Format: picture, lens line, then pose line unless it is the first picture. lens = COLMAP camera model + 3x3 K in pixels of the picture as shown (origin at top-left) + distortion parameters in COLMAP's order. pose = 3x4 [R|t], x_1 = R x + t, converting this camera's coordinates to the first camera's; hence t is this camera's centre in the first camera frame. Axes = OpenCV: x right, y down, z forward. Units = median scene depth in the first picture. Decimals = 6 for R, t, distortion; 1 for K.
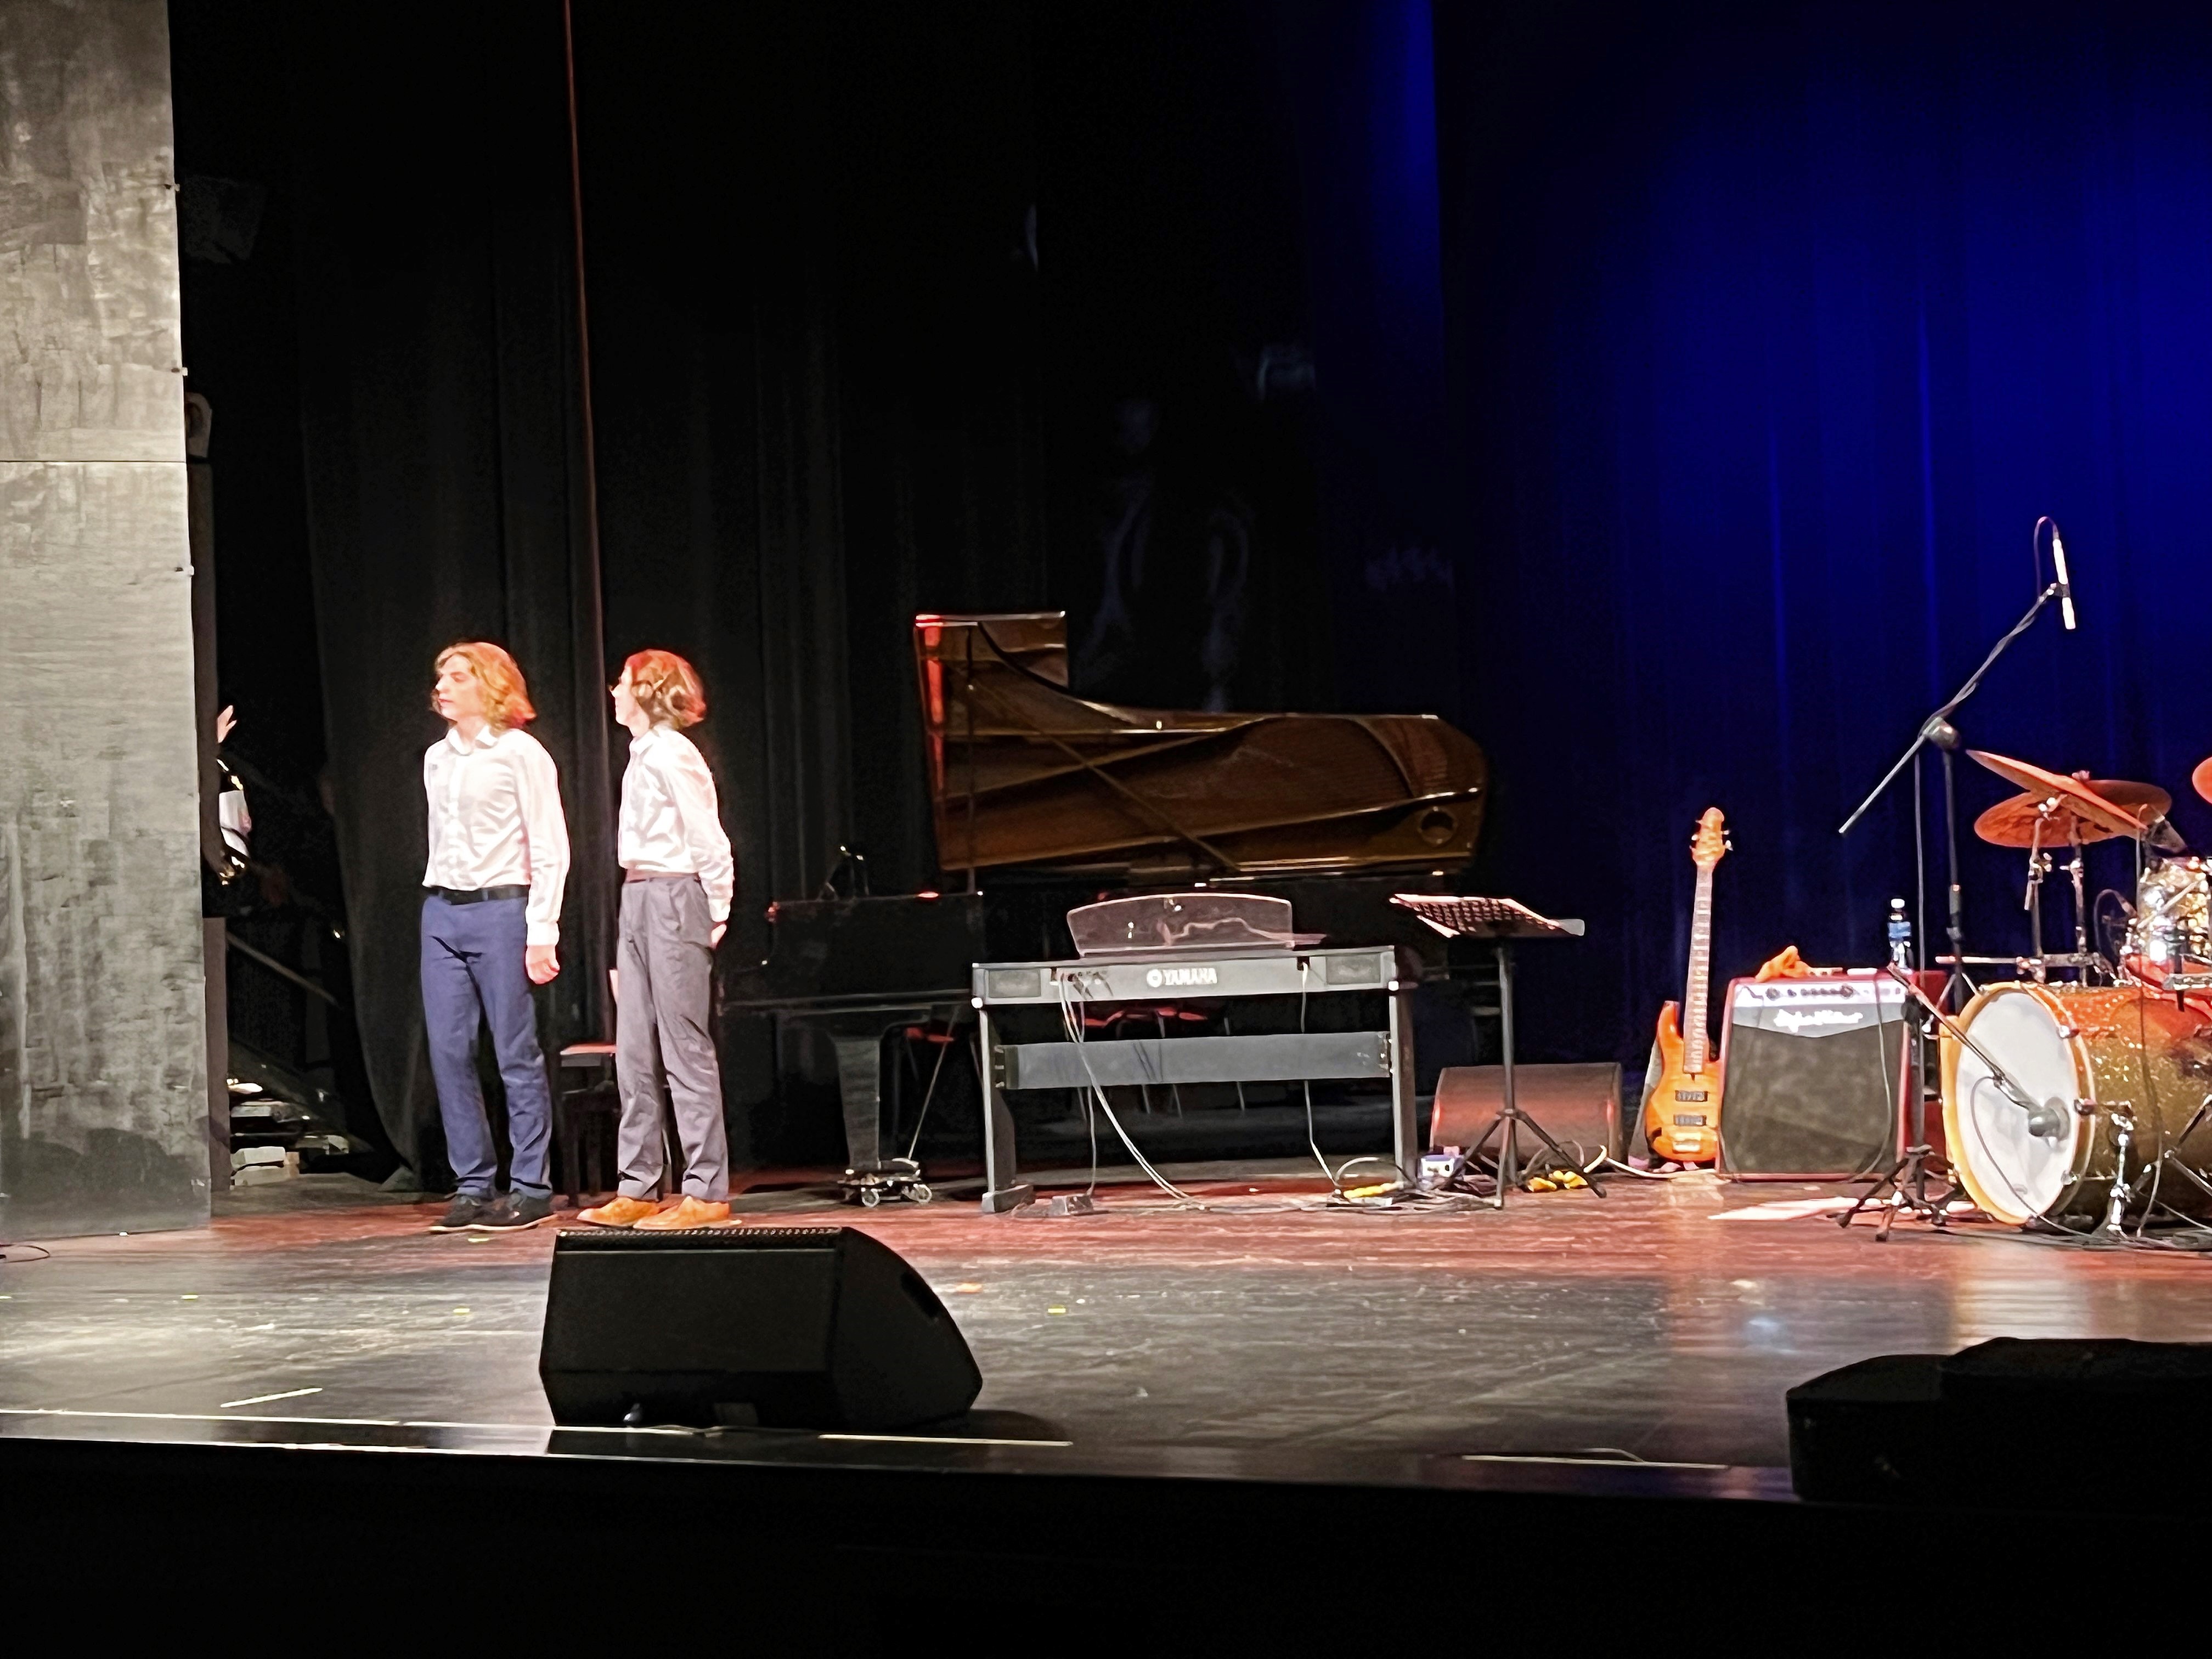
lens RADIAL K [[4173.7, 0, 1106.0], [0, 4173.7, 829.5], [0, 0, 1]] dist [0.132146, 0.029786]
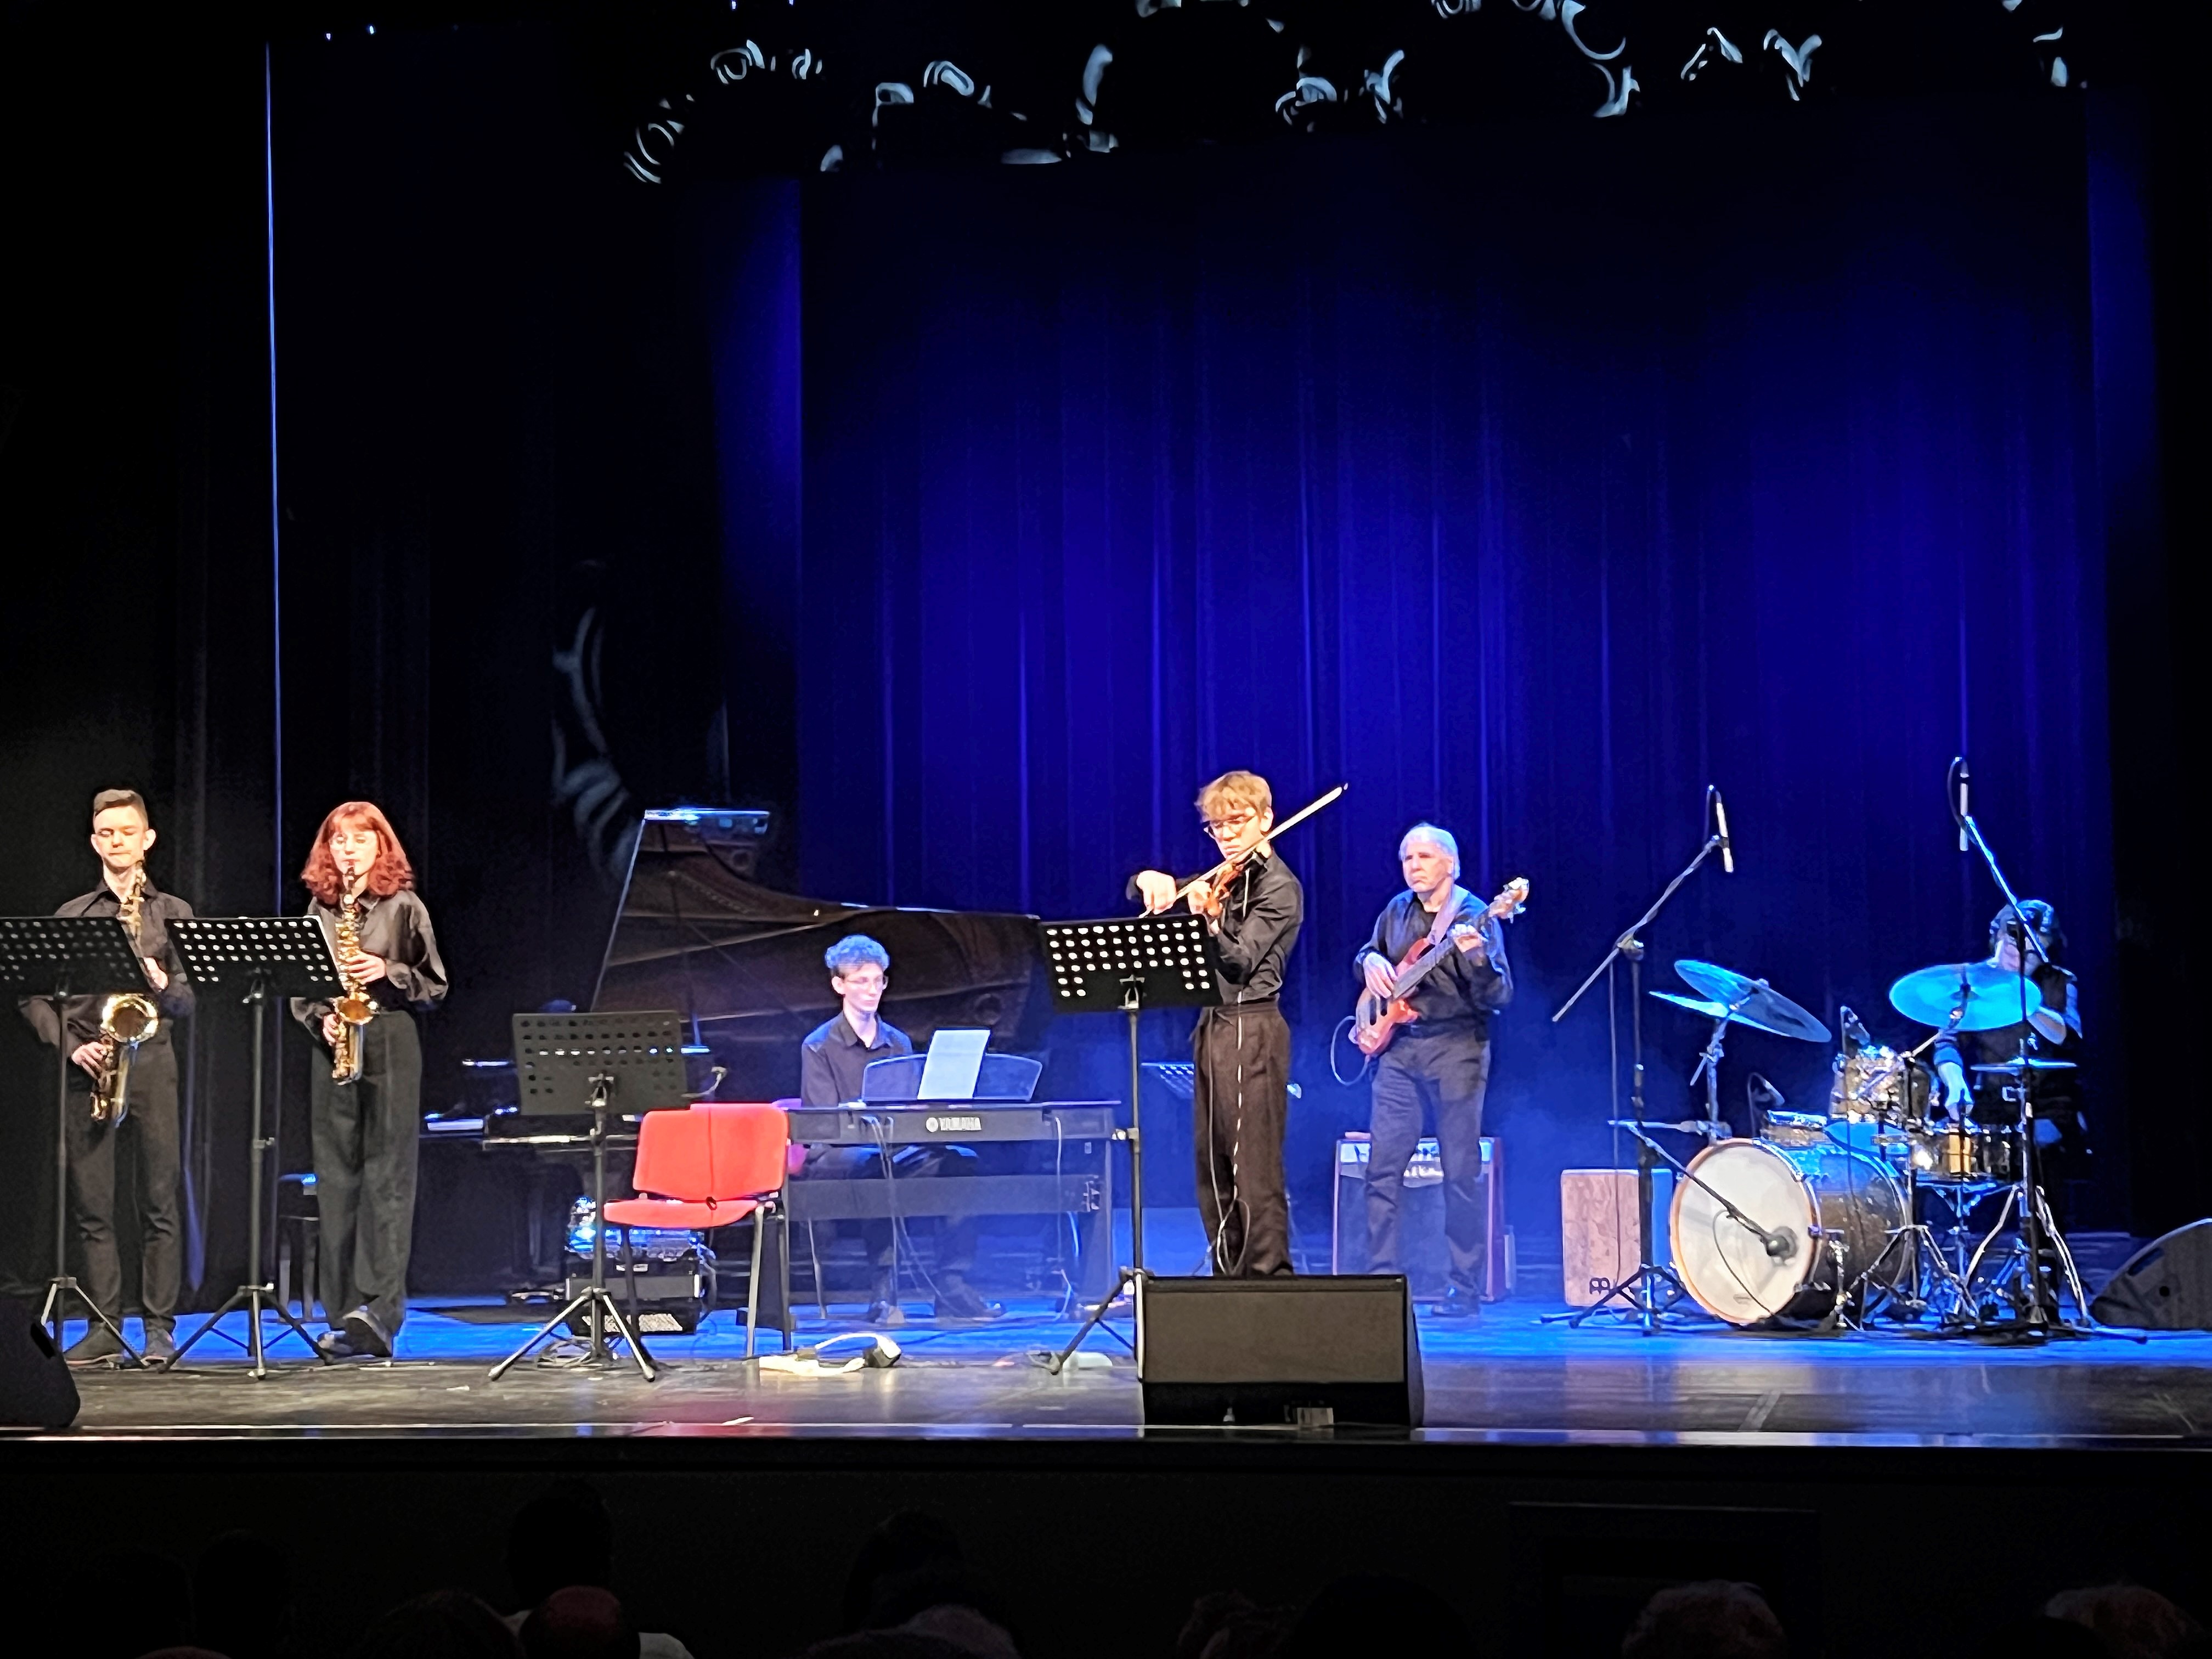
lens RADIAL K [[3930.8, 0, 1106.0], [0, 3930.8, 829.5], [0, 0, 1]] dist [0.206610, -0.917898]
pose [[0.941339, 0.053909, 0.333128, -0.308332], [-0.034853, 0.997410, -0.062923, 0.019771], [-0.335658, 0.047621, 0.940780, -0.078557]]
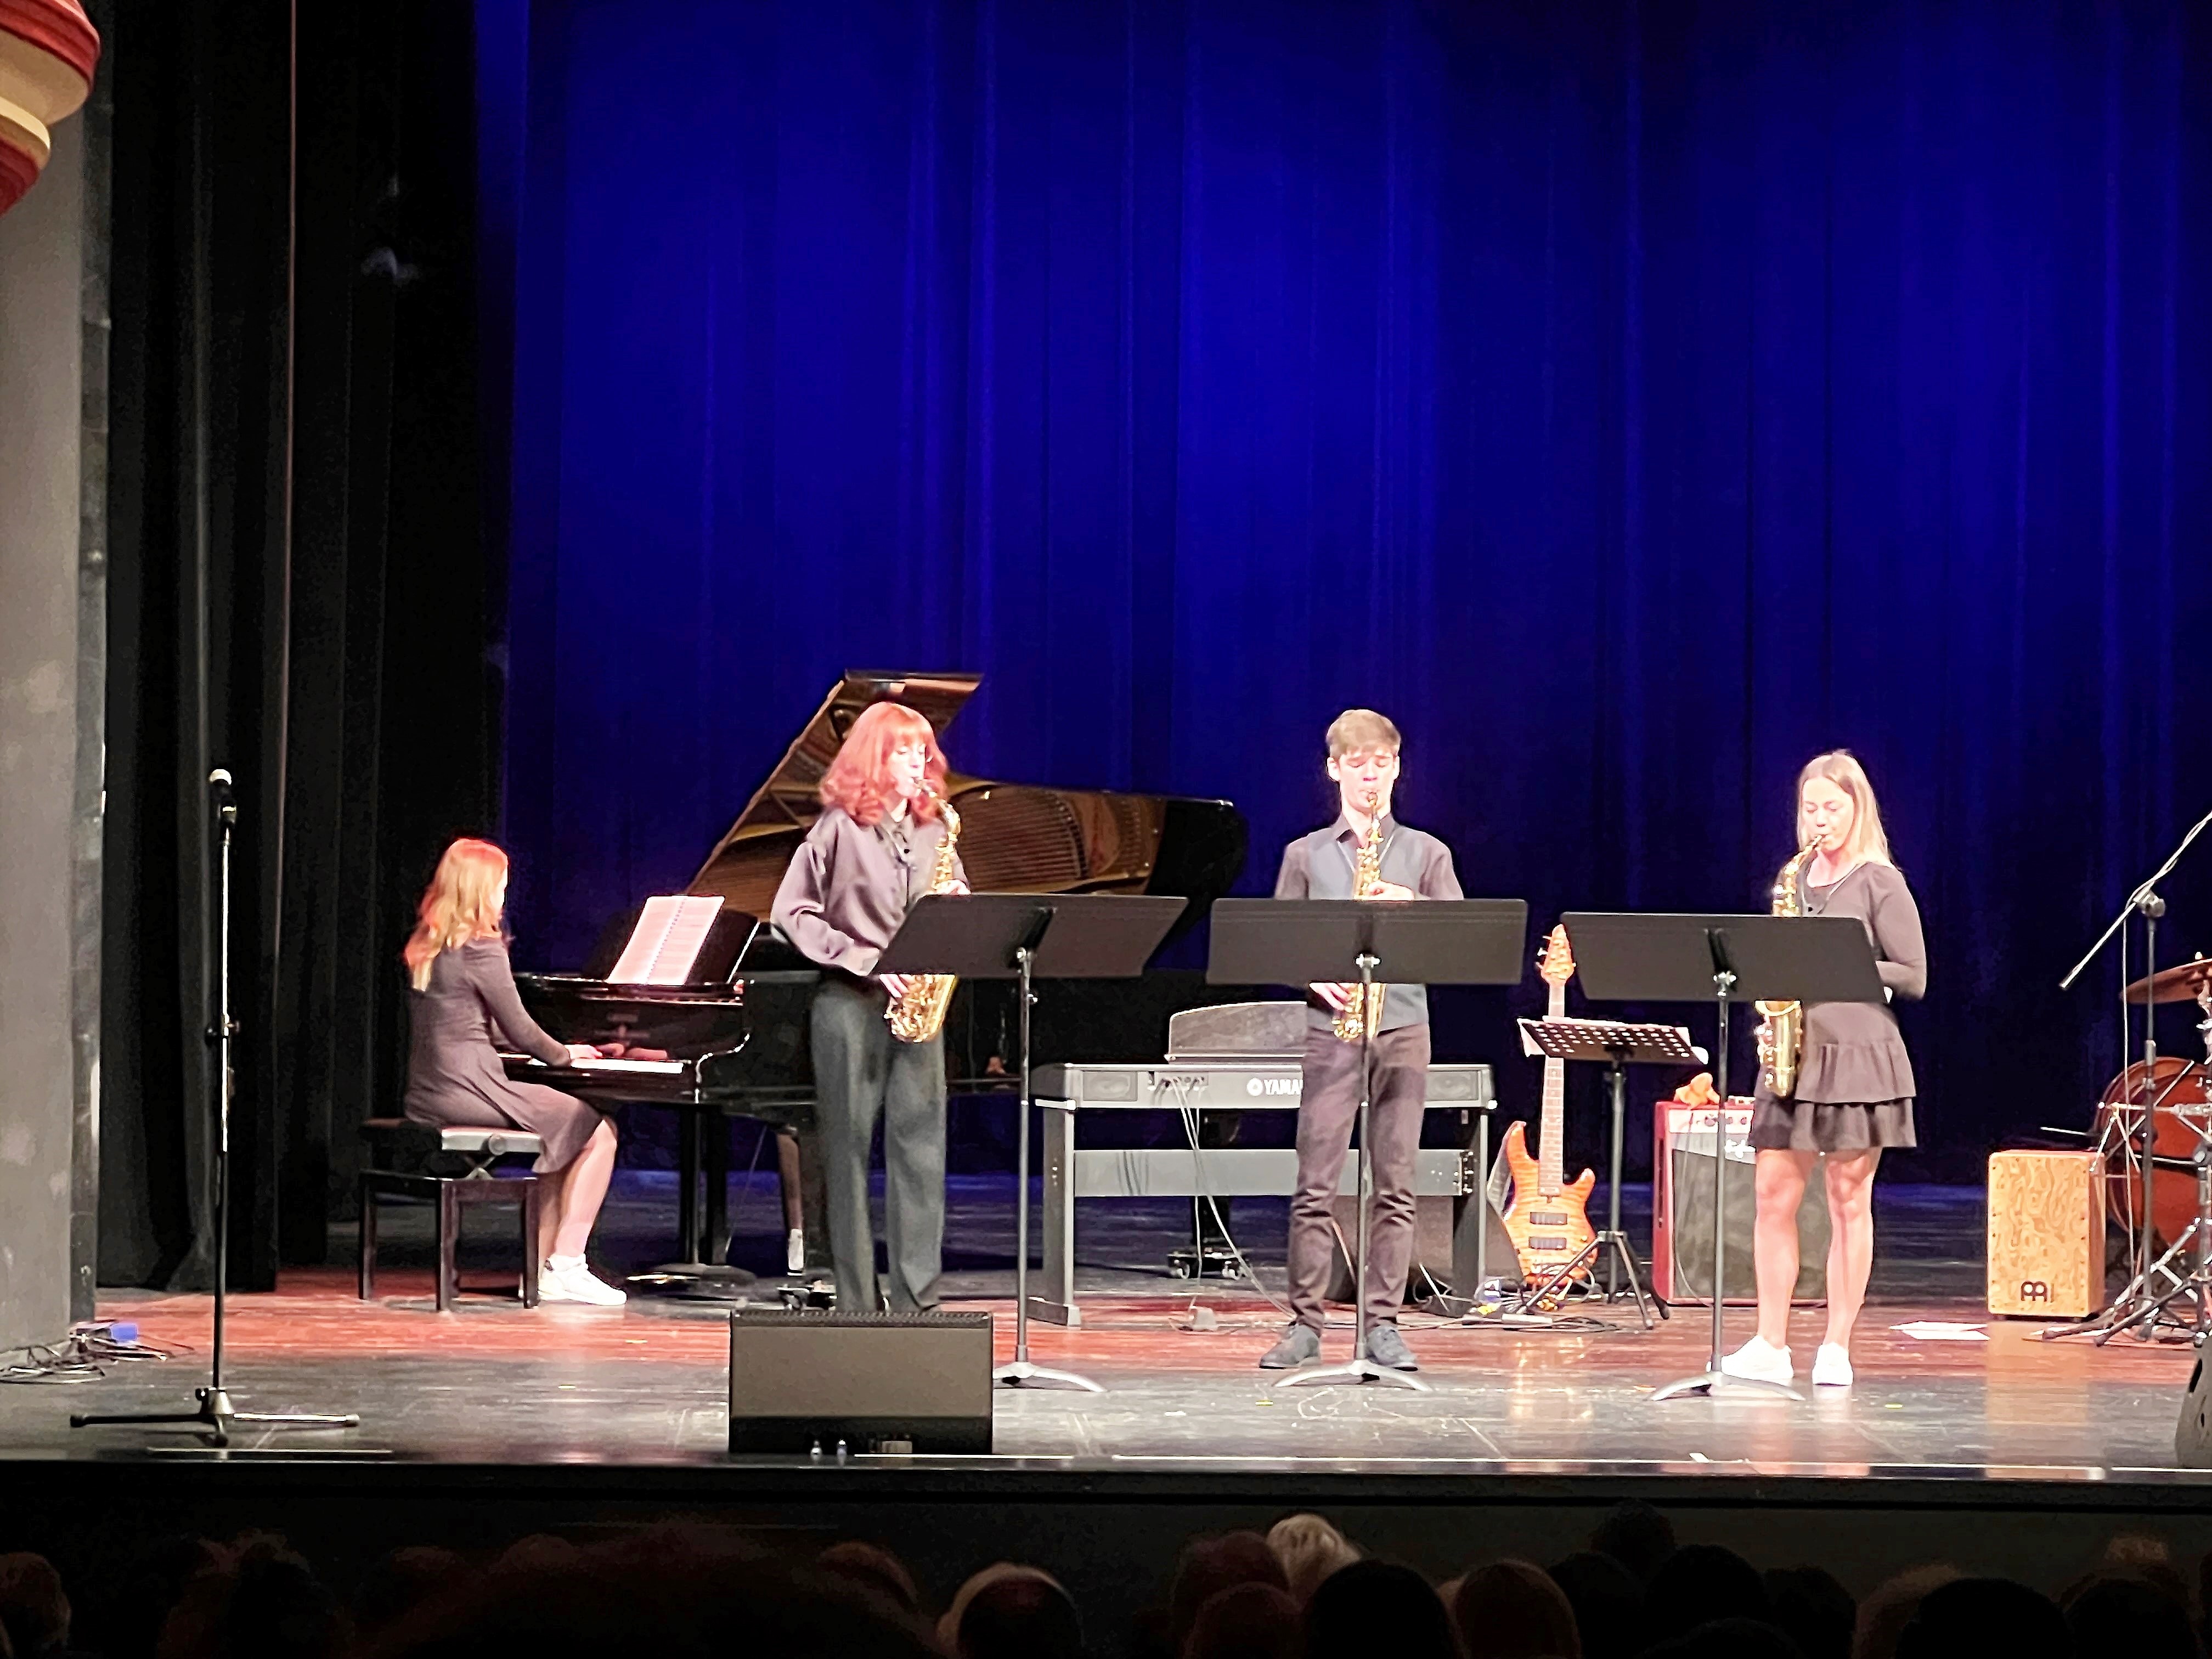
lens RADIAL K [[7558.3, 0, 1111.1], [0, 7558.3, 781.7], [0, 0, 1]] dist [-0.803200, 27.215491]
pose [[0.827905, 0.058042, 0.557856, -0.966896], [-0.063865, 0.997918, -0.009046, -0.016445], [-0.557220, -0.028138, 0.829888, -0.416704]]
